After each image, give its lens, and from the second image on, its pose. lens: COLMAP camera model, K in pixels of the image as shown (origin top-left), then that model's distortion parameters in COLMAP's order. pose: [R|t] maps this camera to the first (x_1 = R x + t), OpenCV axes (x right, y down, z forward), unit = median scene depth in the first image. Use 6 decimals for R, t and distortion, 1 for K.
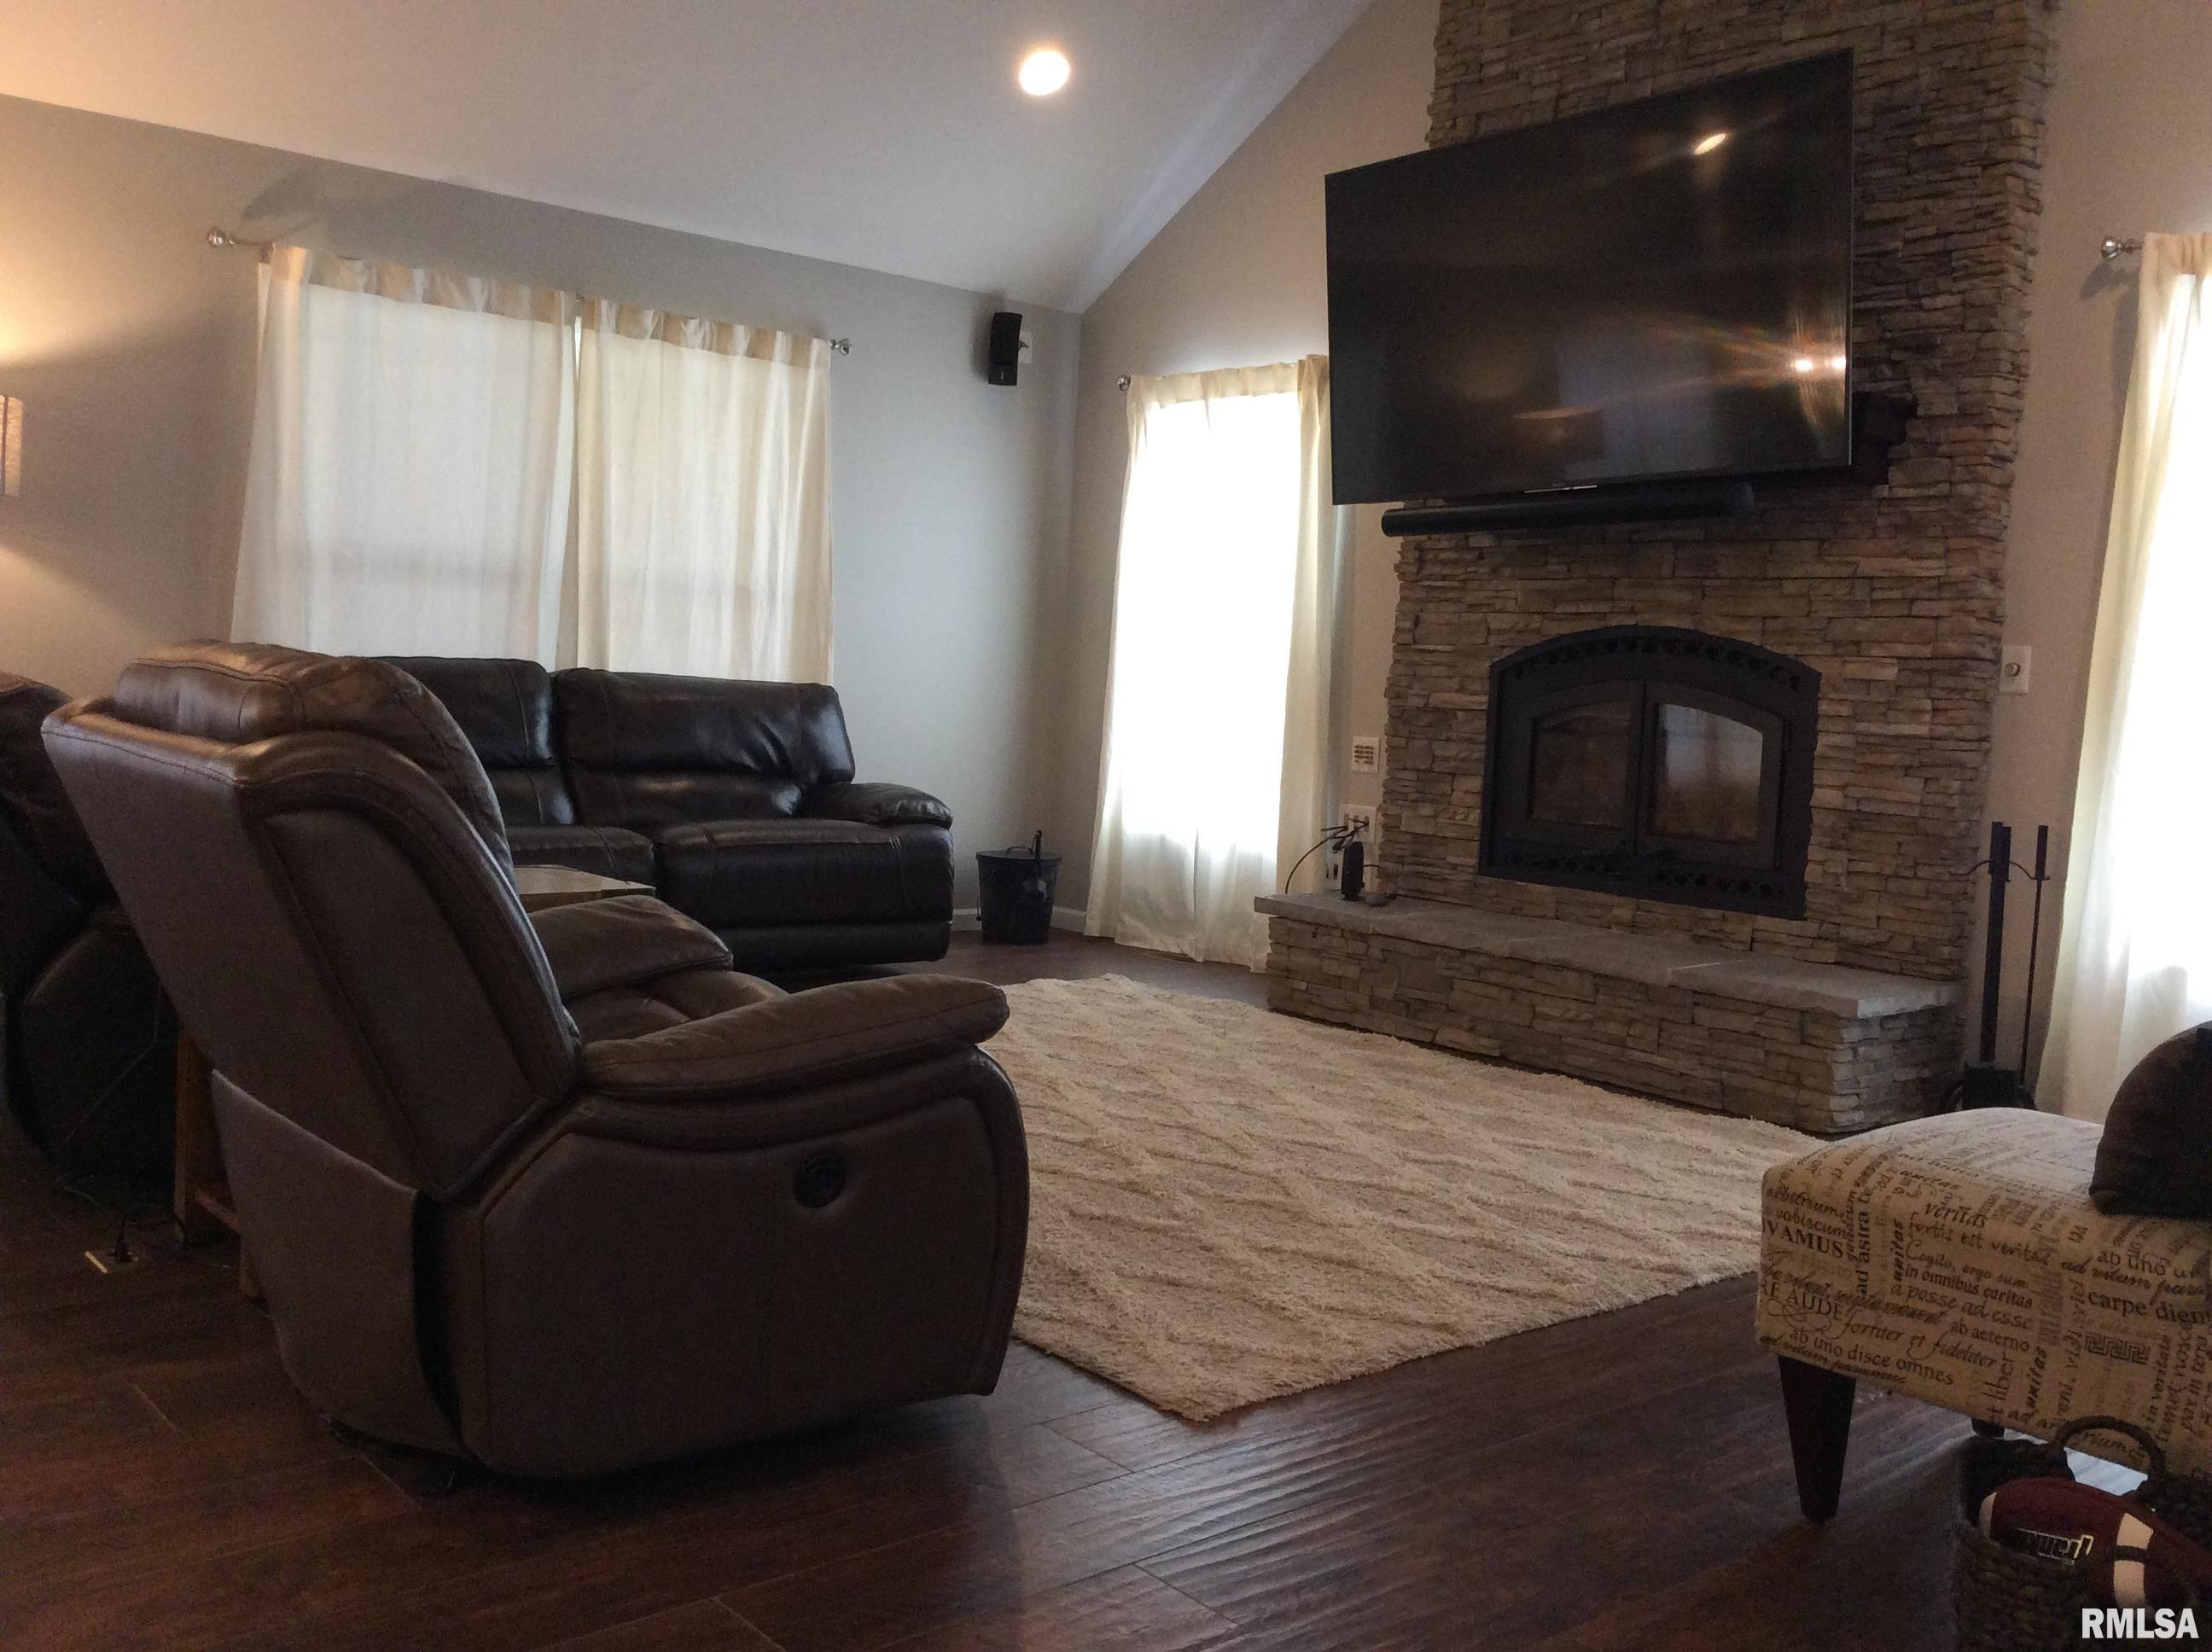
lens RADIAL K [[2006.5, 0, 1116.7], [0, 2006.5, 825.2], [0, 0, 1]] dist [0.154602, -0.291273]
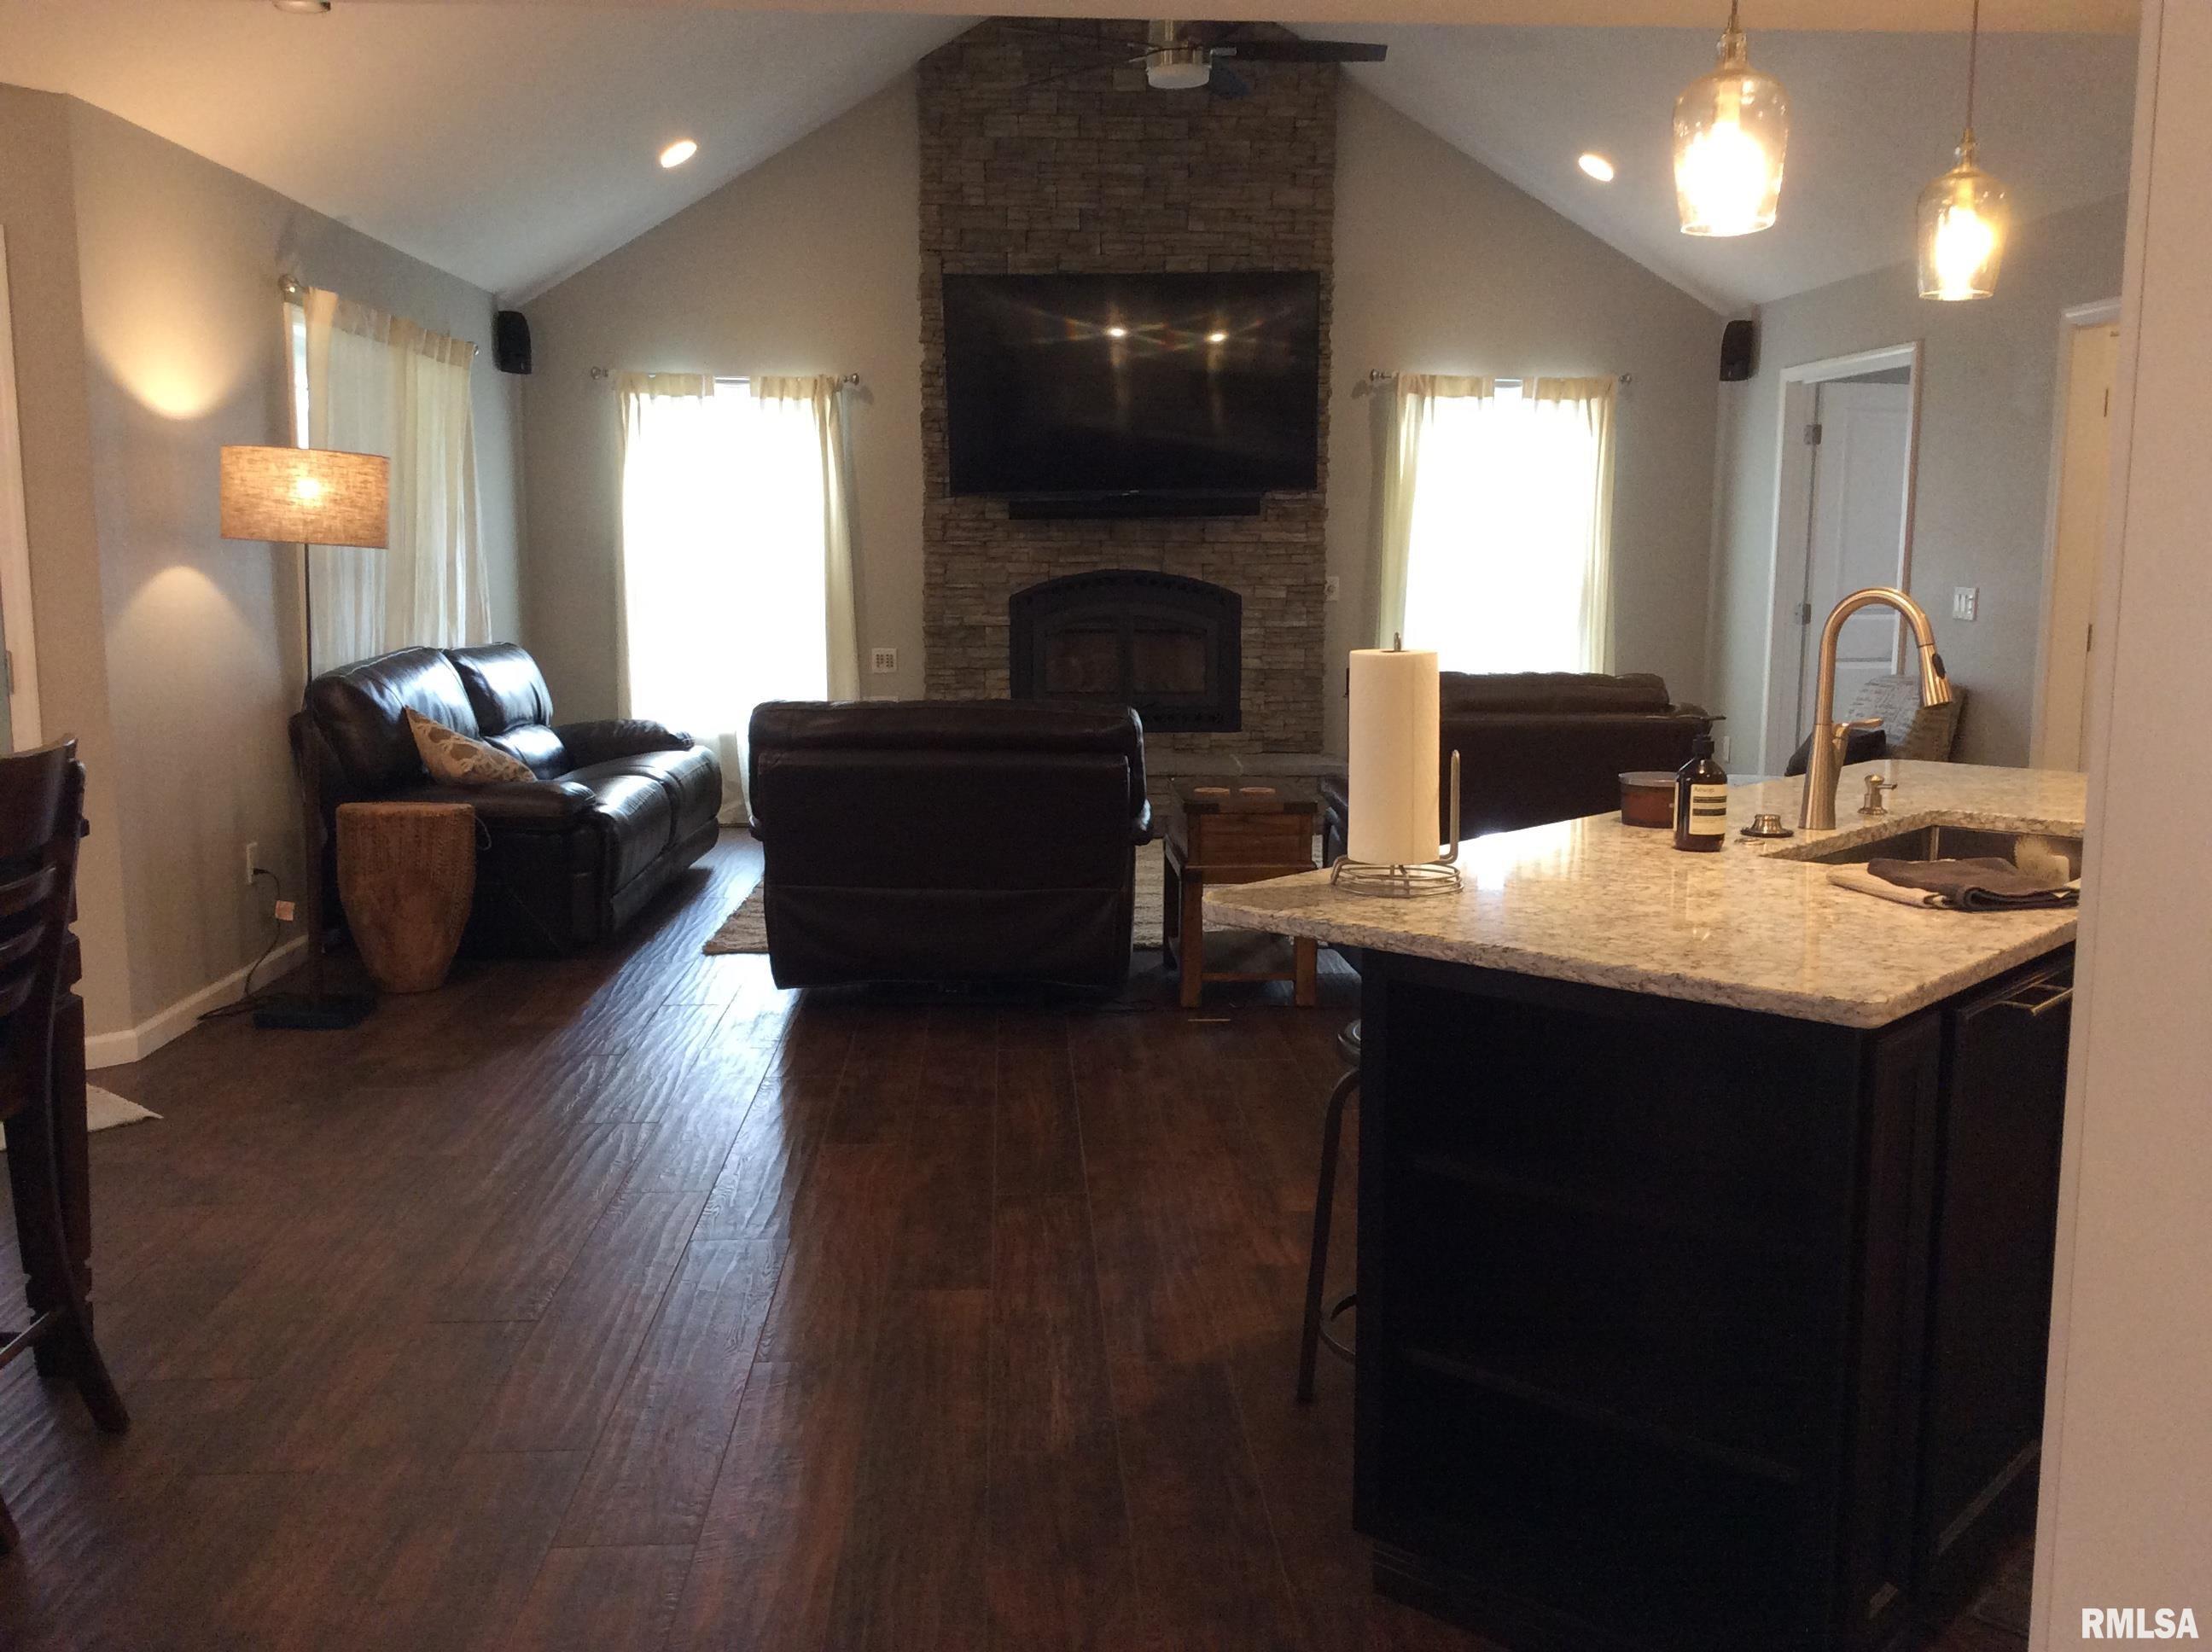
lens RADIAL K [[2017.7, 0, 1121.6], [0, 2017.7, 823.6], [0, 0, 1]] dist [0.108152, -0.190200]
pose [[0.596357, -0.157687, 0.787079, -1.002427], [0.087713, 0.987445, 0.131370, -0.102472], [-0.797913, -0.009306, 0.602701, -0.002929]]
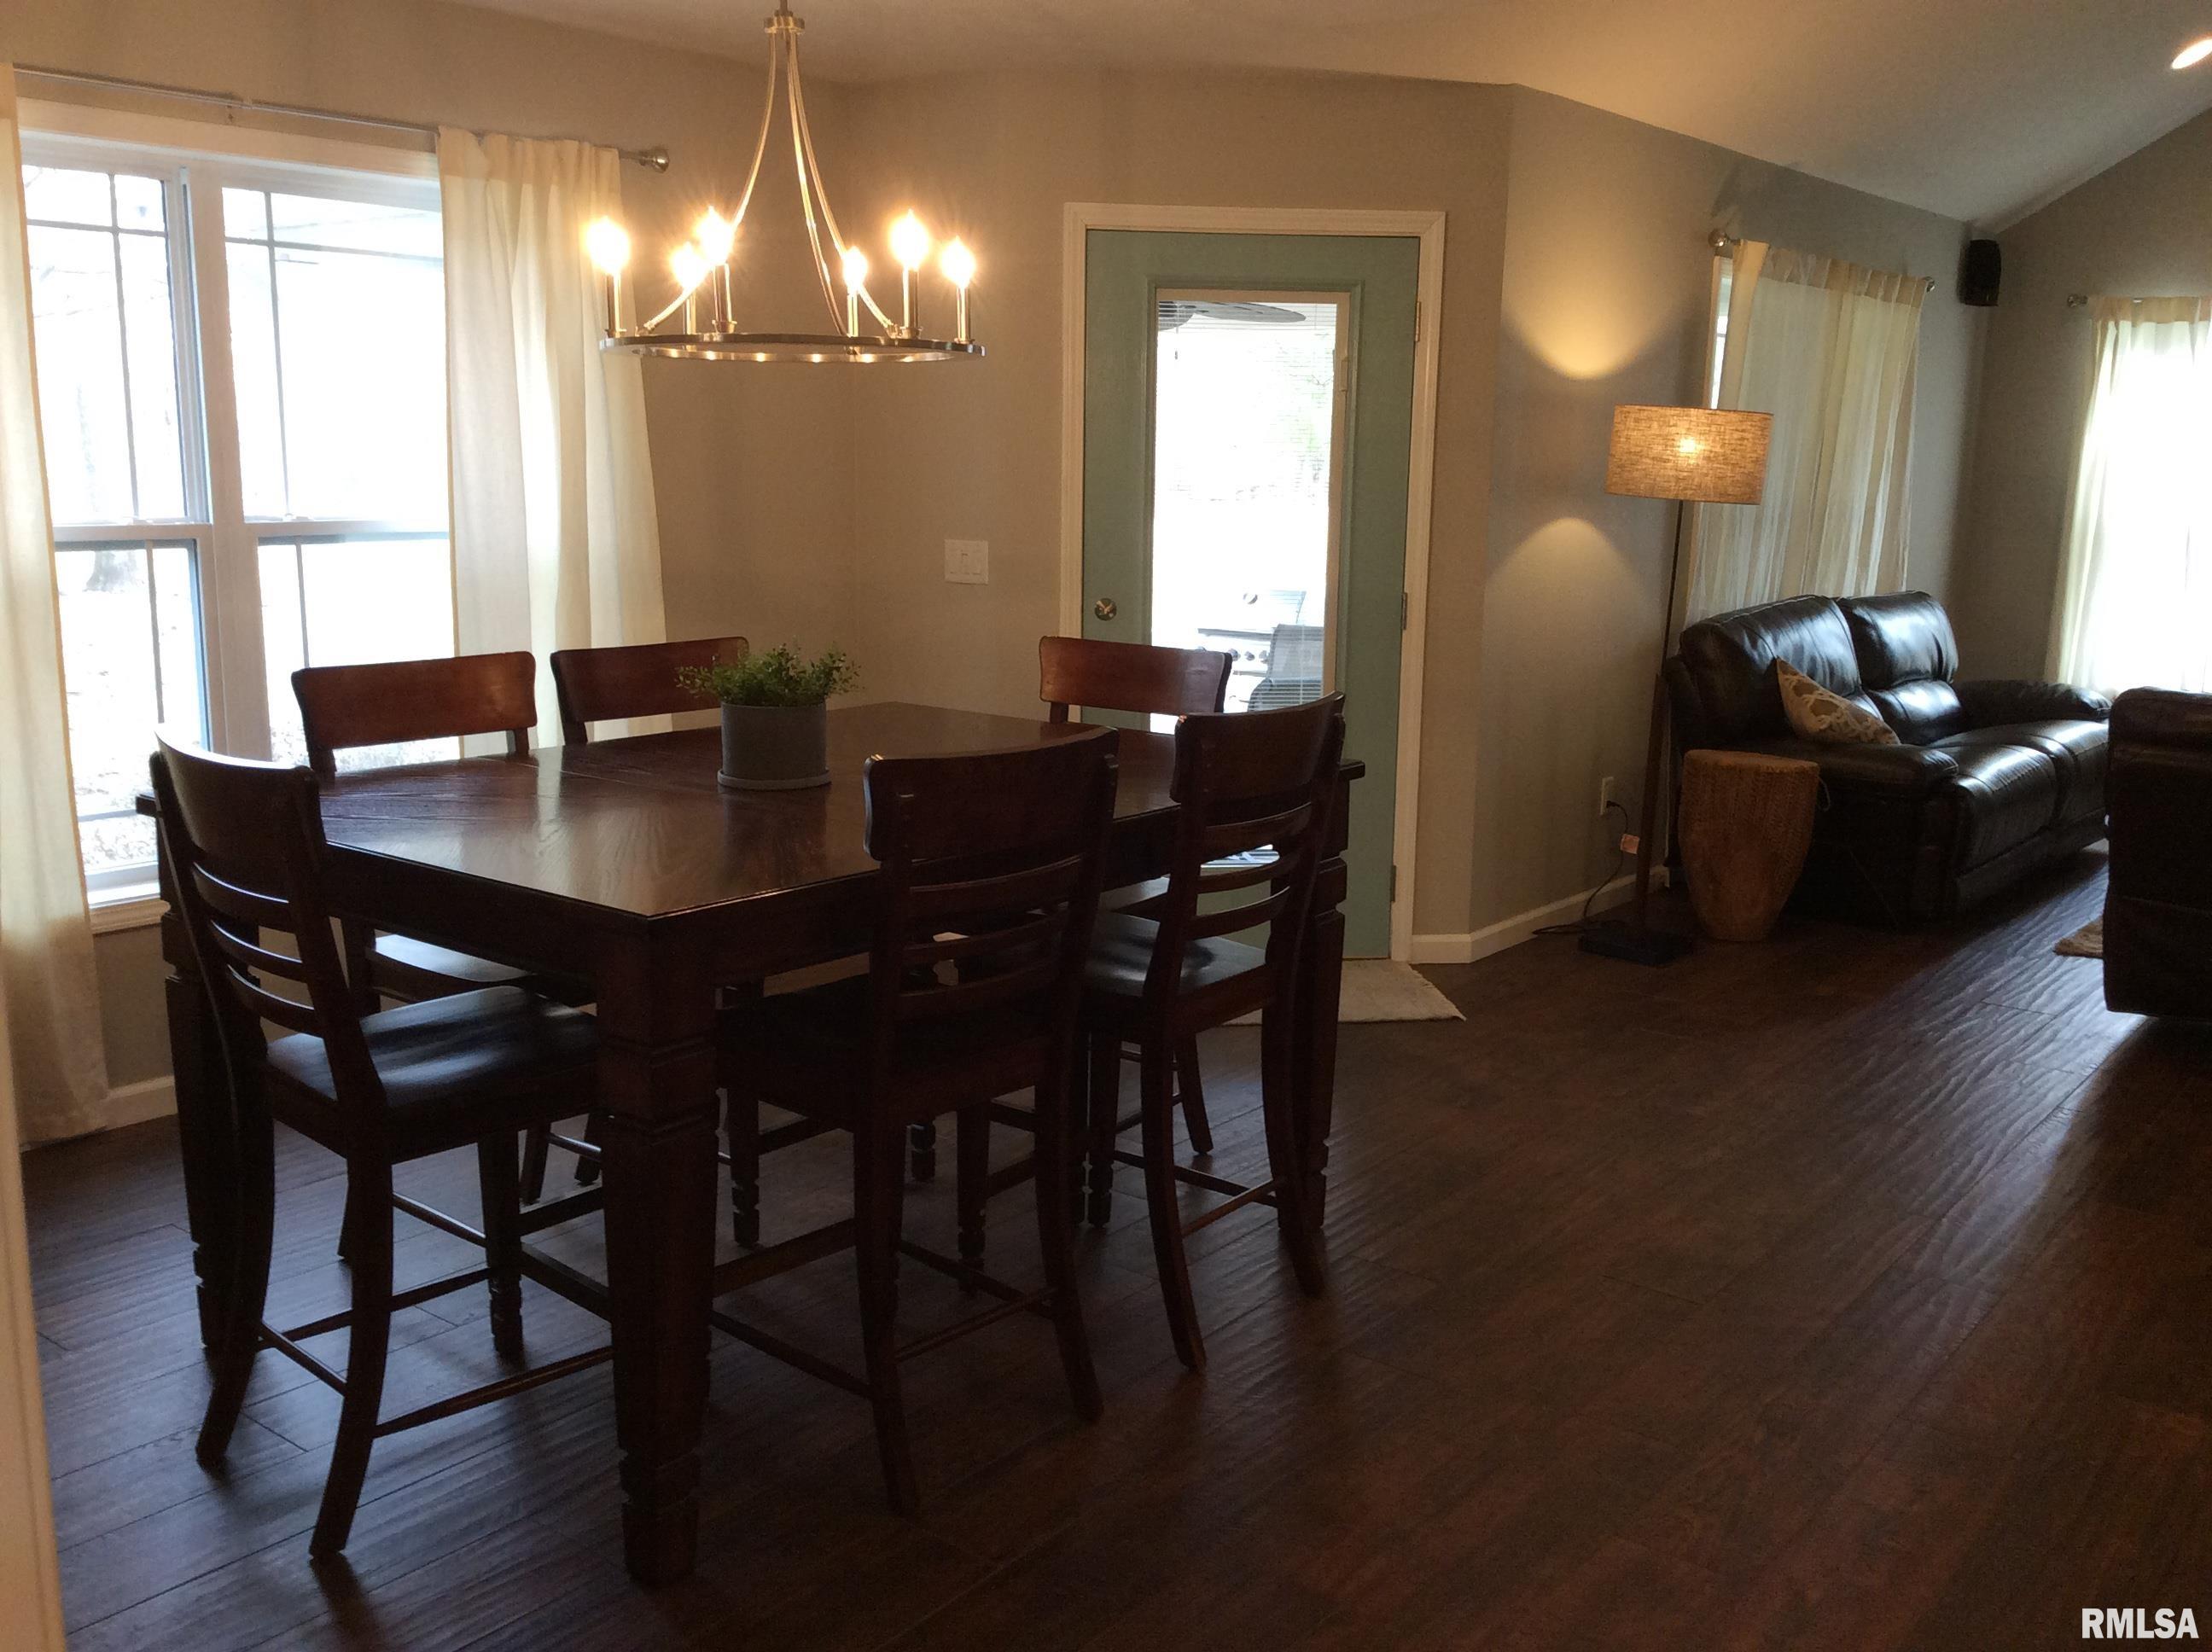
lens RADIAL K [[2006.5, 0, 1116.7], [0, 2006.5, 825.2], [0, 0, 1]] dist [0.154602, -0.291273]
pose [[0.976436, -0.071850, 0.203494, -0.939243], [0.047462, 0.991359, 0.122290, -0.115399], [-0.210522, -0.109751, 0.971409, -0.035607]]
